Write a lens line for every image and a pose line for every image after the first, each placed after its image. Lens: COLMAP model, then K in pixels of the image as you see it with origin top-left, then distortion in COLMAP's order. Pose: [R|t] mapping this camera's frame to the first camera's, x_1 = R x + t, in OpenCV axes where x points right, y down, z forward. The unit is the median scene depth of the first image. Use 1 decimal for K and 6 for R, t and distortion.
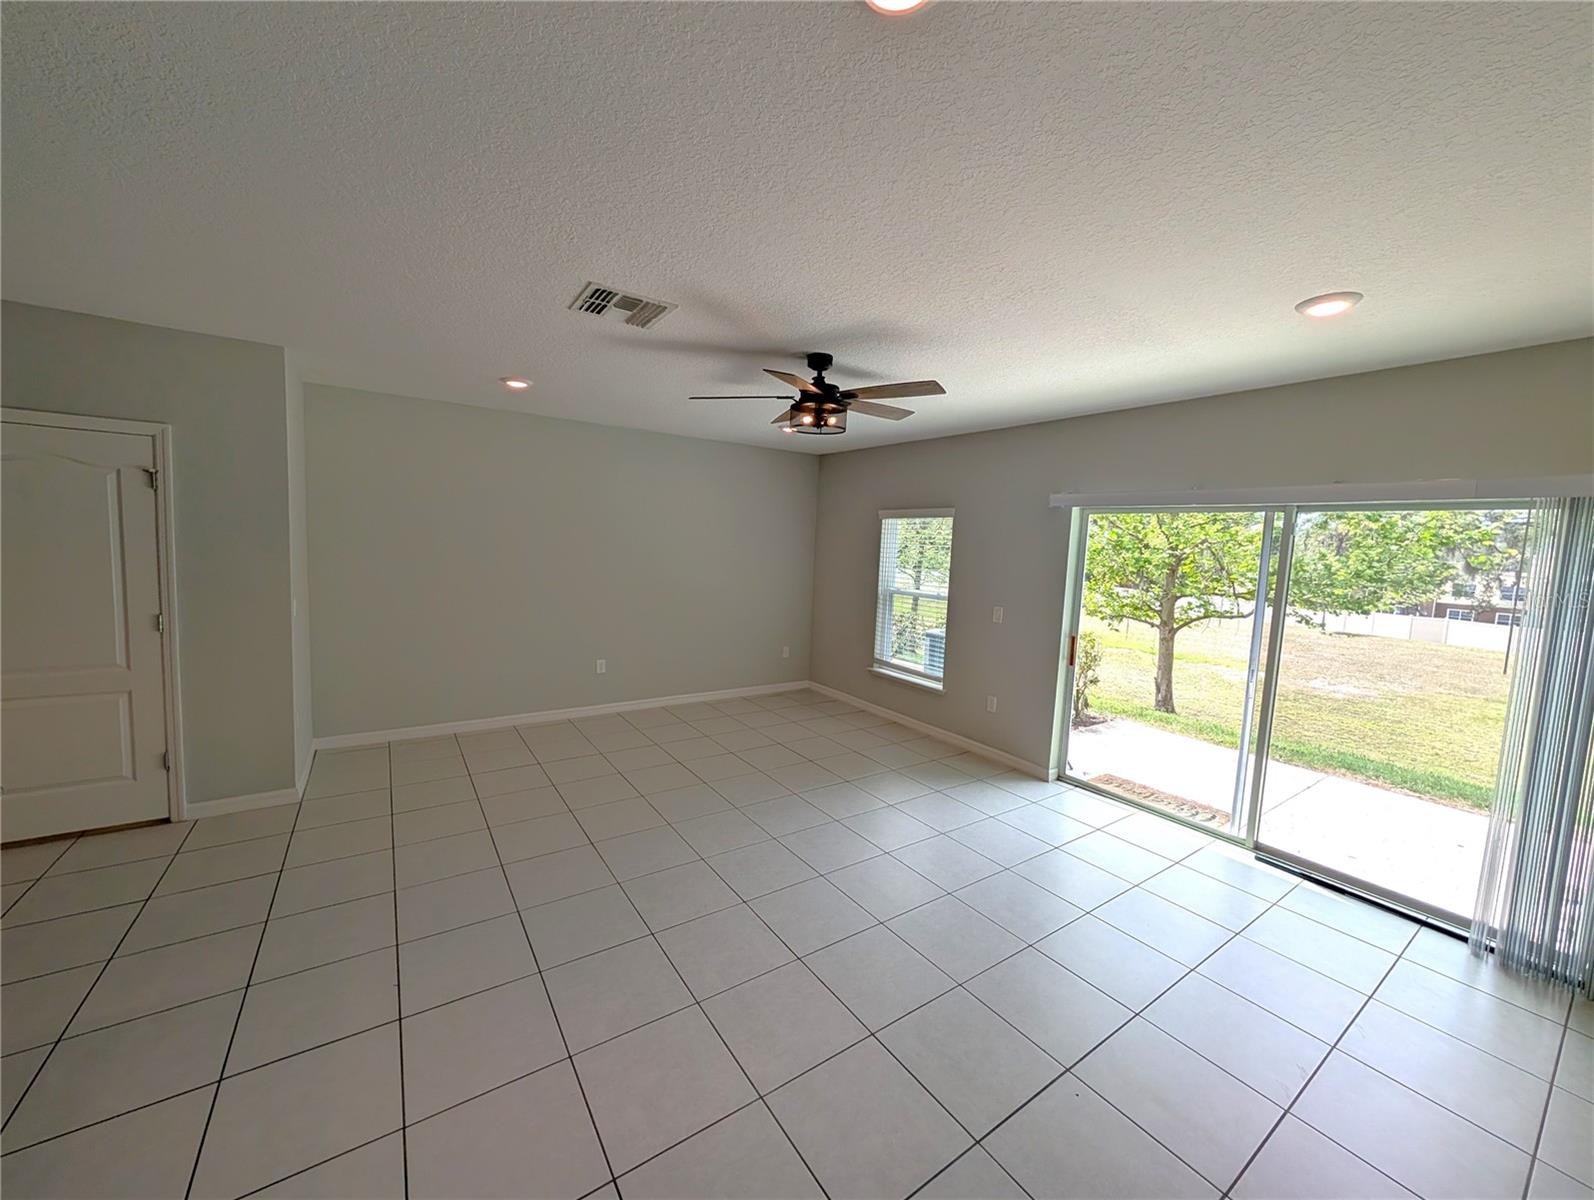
lens RADIAL K [[606.7, 0, 796.8], [0, 606.7, 595.2], [0, 0, 1]] dist [0.000097, 0.000234]
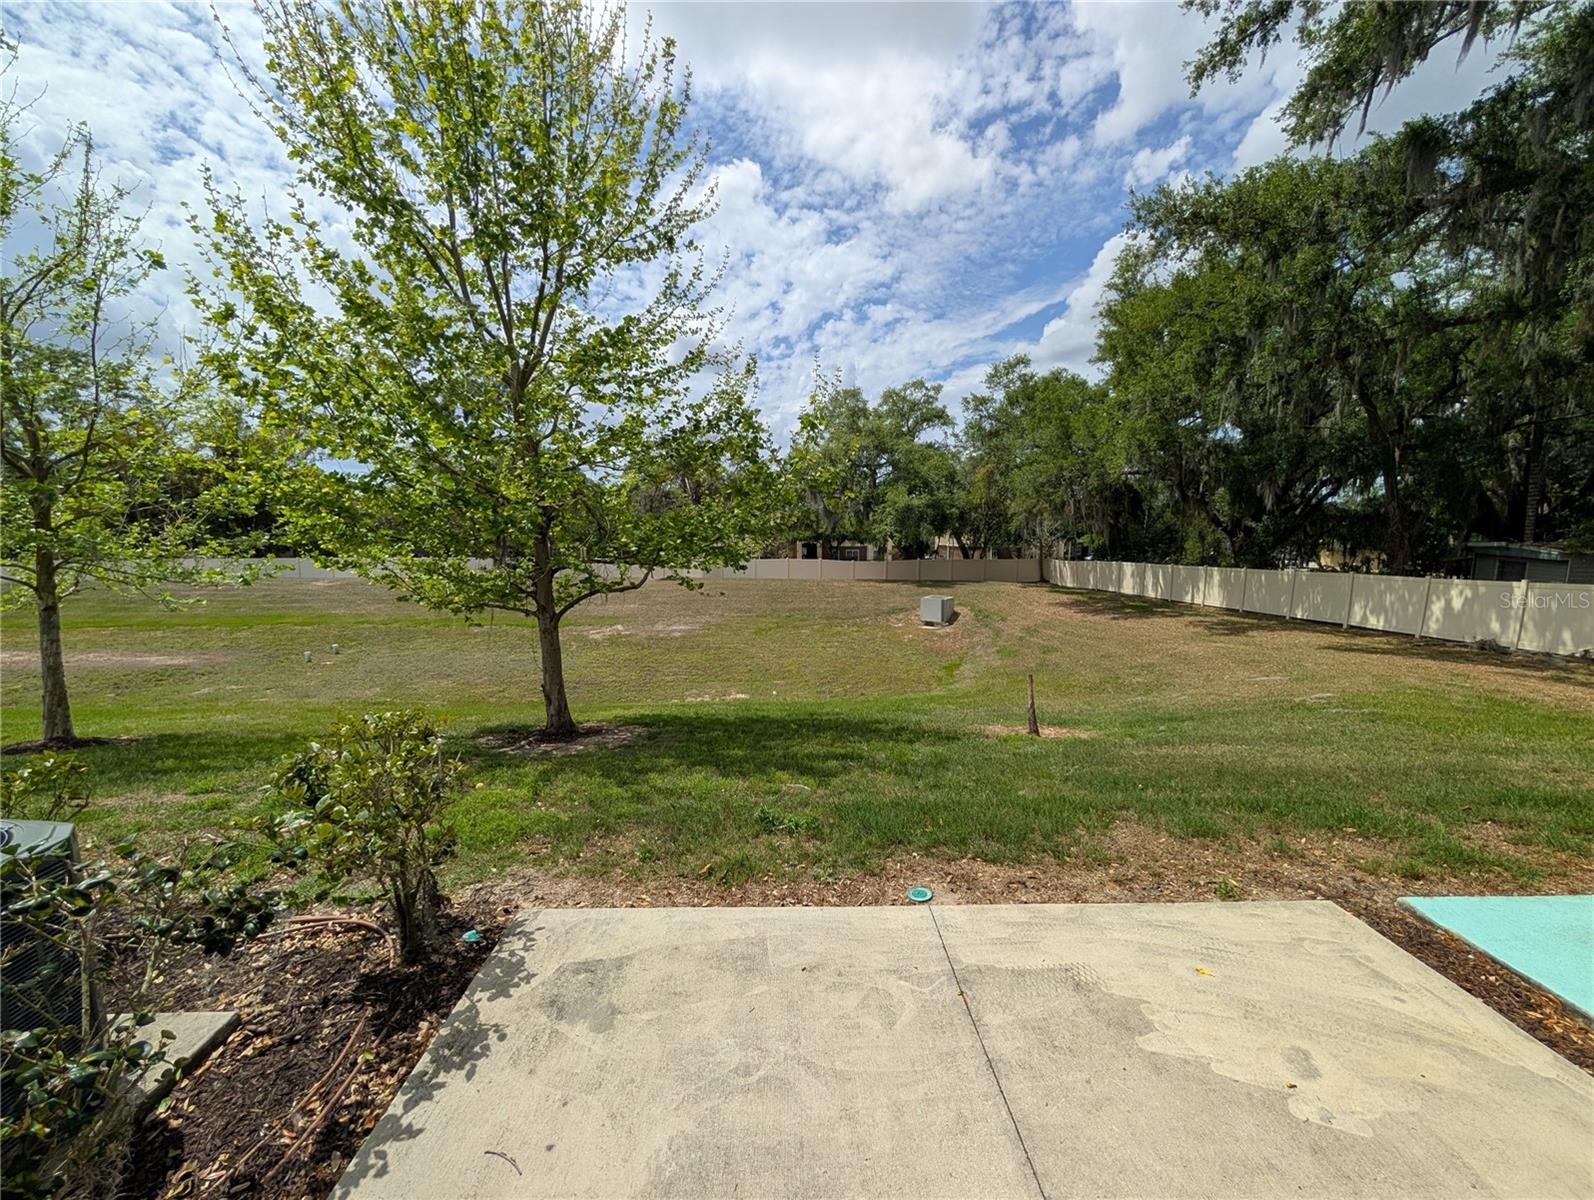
lens RADIAL K [[606.7, 0, 796.0], [0, 606.7, 603.9], [0, 0, 1]] dist [0.000097, 0.000234]
pose [[0.554462, -0.156933, 0.817279, 0.385566], [0.105267, 0.987396, 0.118183, -0.026282], [-0.825525, 0.020504, 0.563993, 0.719391]]
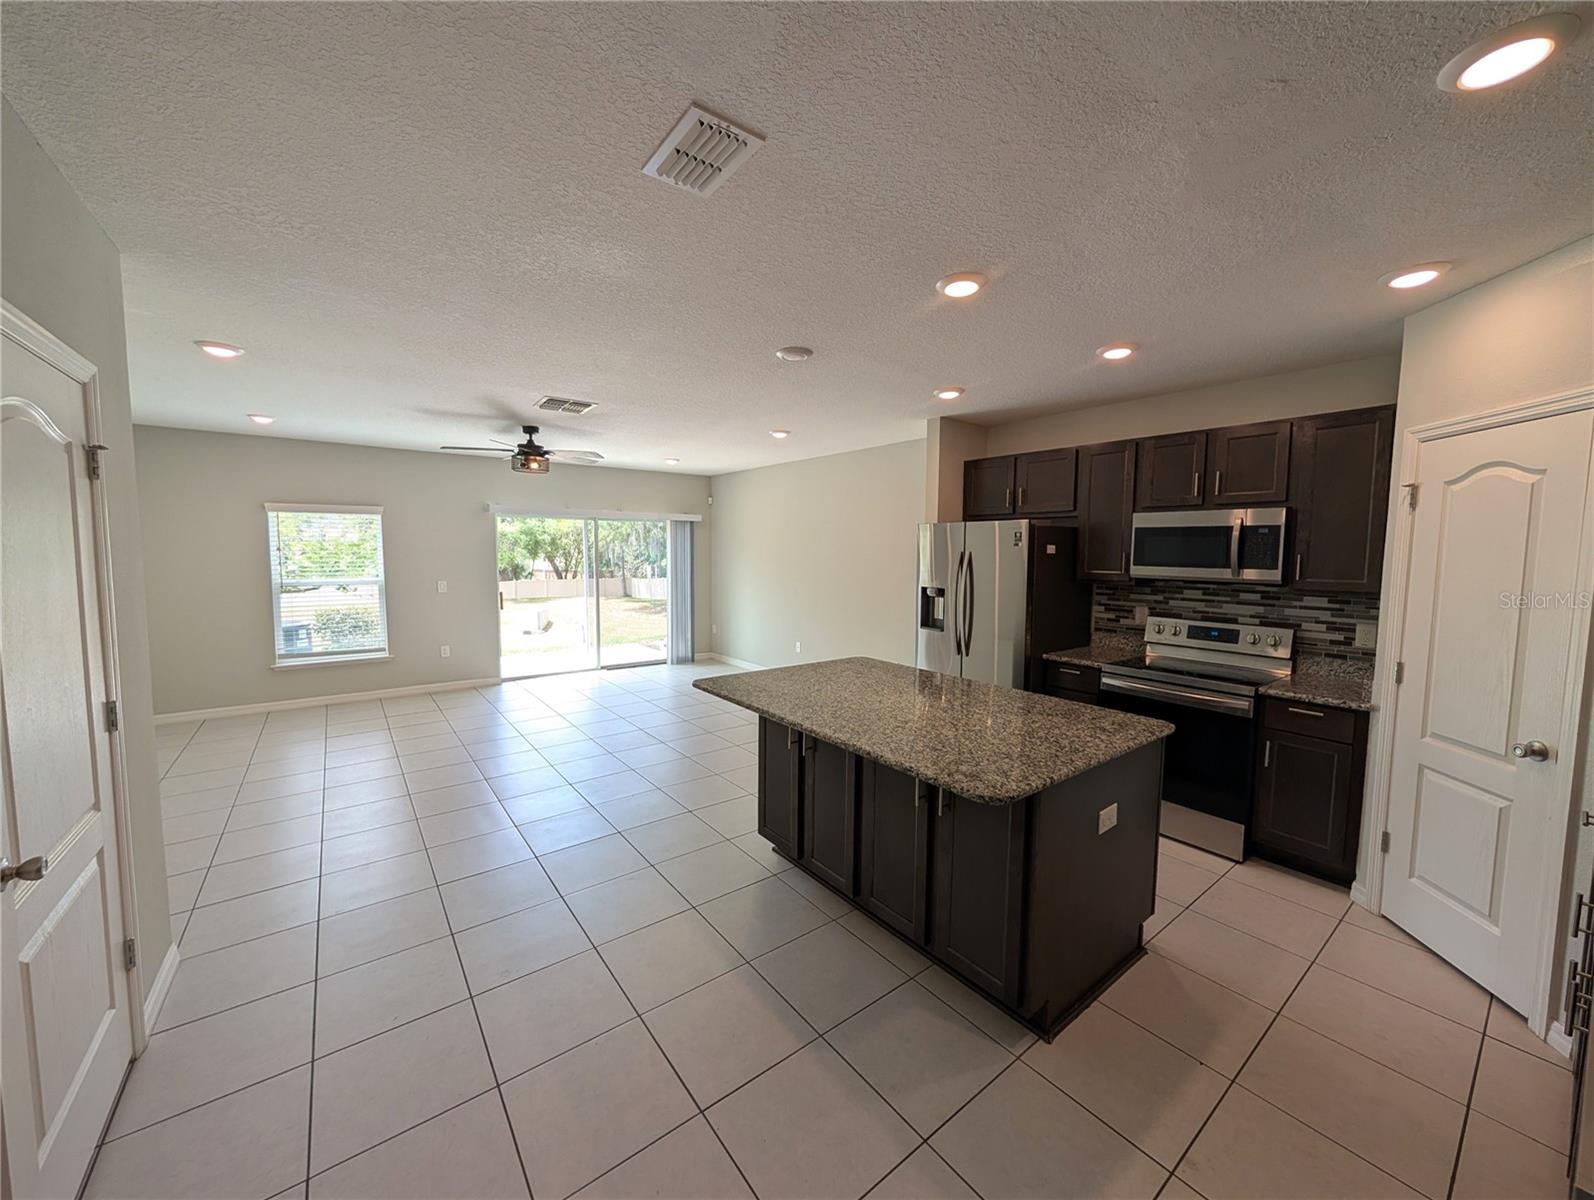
lens RADIAL K [[606.7, 0, 793.6], [0, 606.7, 589.4], [0, 0, 1]] dist [0.000097, 0.000234]
pose [[-0.040759, -0.113459, 0.992706, -0.878094], [0.083682, 0.989654, 0.116546, -0.045533], [-0.995659, 0.087822, -0.030843, 0.193298]]
